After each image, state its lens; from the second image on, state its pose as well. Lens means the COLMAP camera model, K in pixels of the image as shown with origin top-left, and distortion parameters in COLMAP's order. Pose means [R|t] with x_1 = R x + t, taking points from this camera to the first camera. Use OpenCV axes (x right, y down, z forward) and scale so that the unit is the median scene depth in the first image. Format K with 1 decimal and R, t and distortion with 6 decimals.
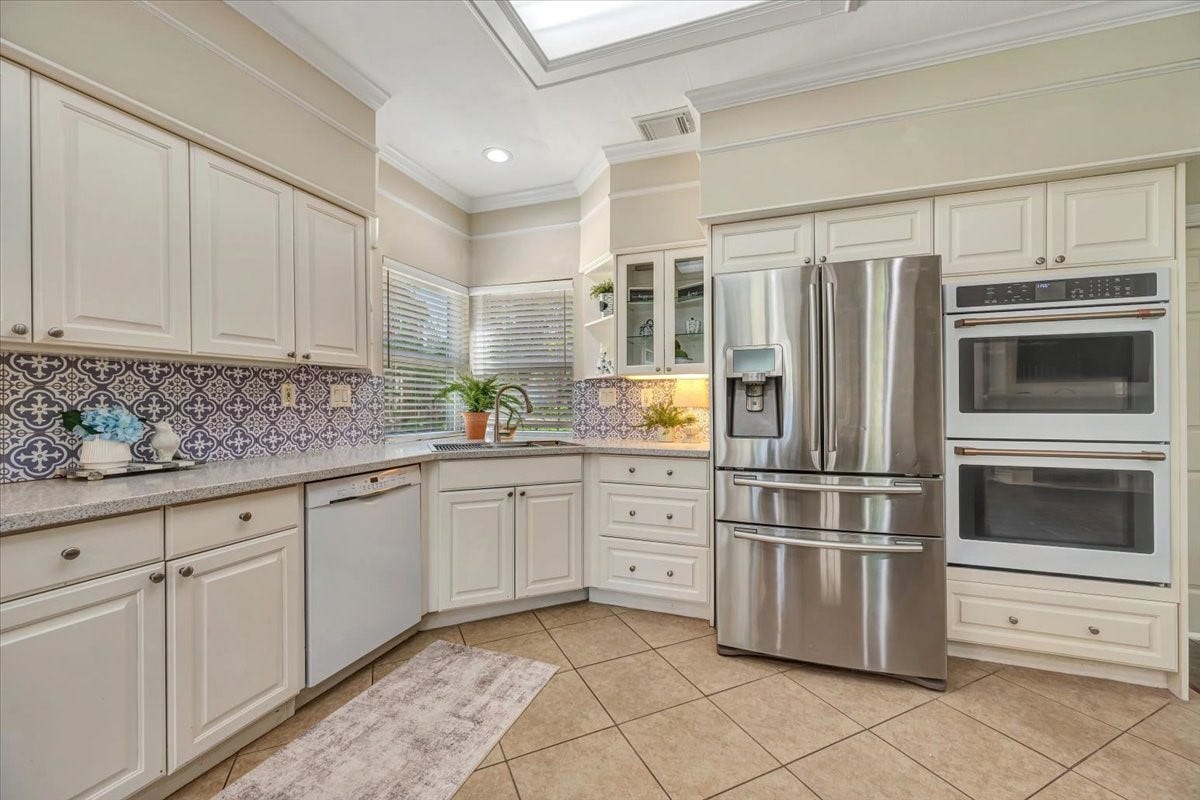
lens RADIAL K [[477.4, 0, 604.2], [0, 477.4, 397.8], [0, 0, 1]] dist [0.000307, -0.000274]
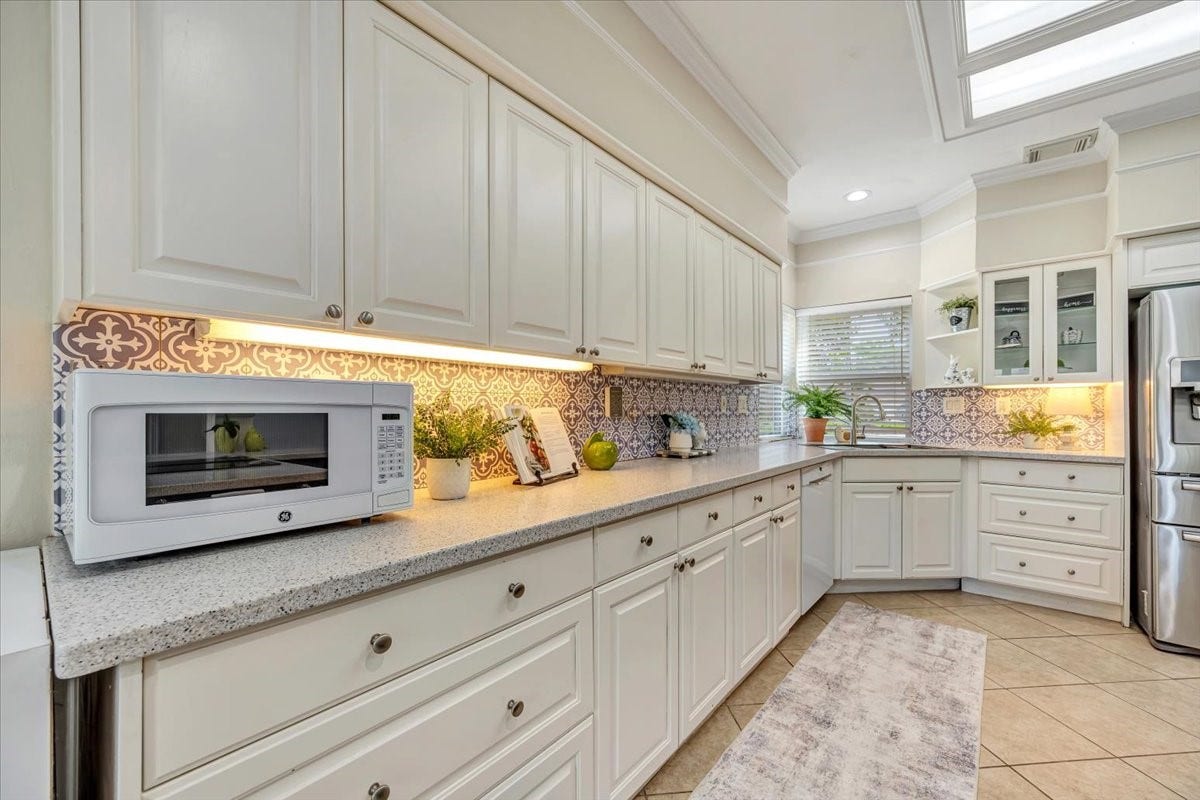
lens RADIAL K [[480.7, 0, 602.0], [0, 480.7, 407.0], [0, 0, 1]] dist [-0.000497, -0.000288]
pose [[0.941157, 0.001267, -0.337967, -0.564159], [-0.000152, 0.999994, 0.003325, -0.001847], [0.337970, -0.003078, 0.941152, -0.414778]]
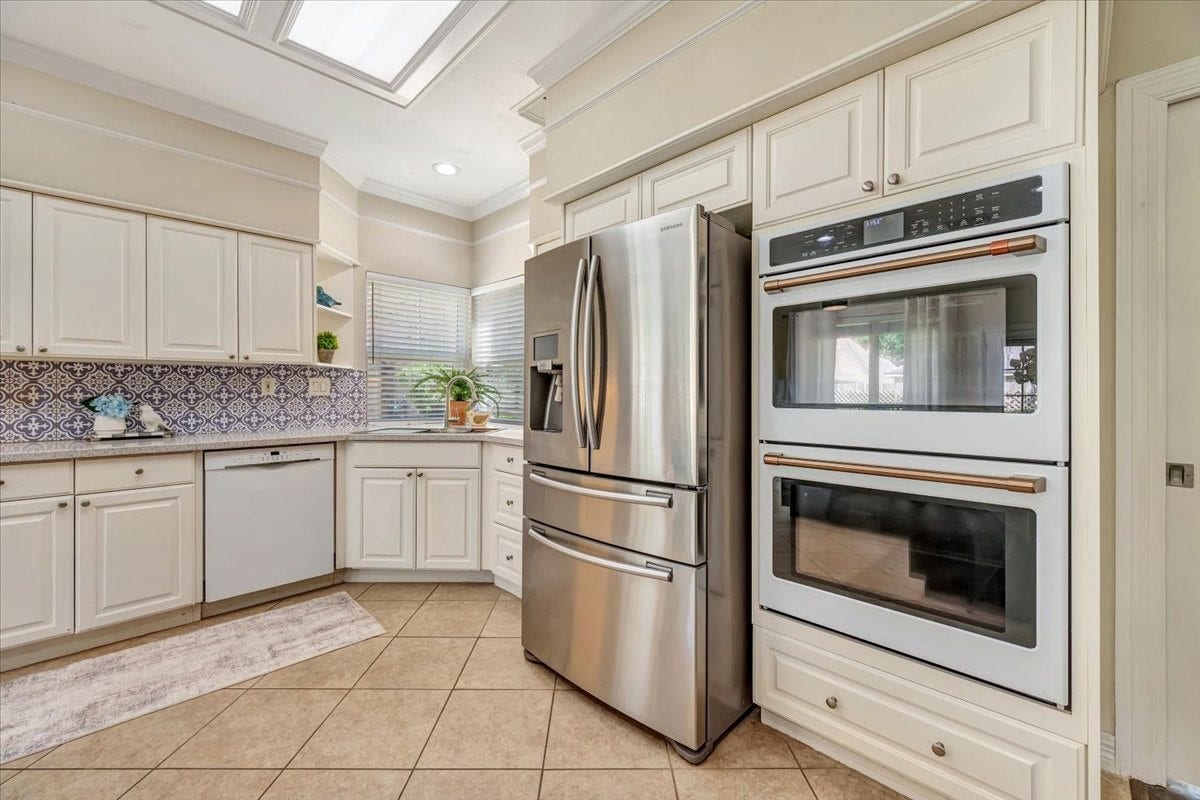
lens RADIAL K [[481.0, 0, 599.2], [0, 481.0, 387.5], [0, 0, 1]] dist [-0.000259, 0.000178]
pose [[0.904525, -0.002413, -0.426413, 0.795749], [0.002540, 0.999997, -0.000270, -0.000060], [0.426412, -0.000839, 0.904529, 0.197477]]
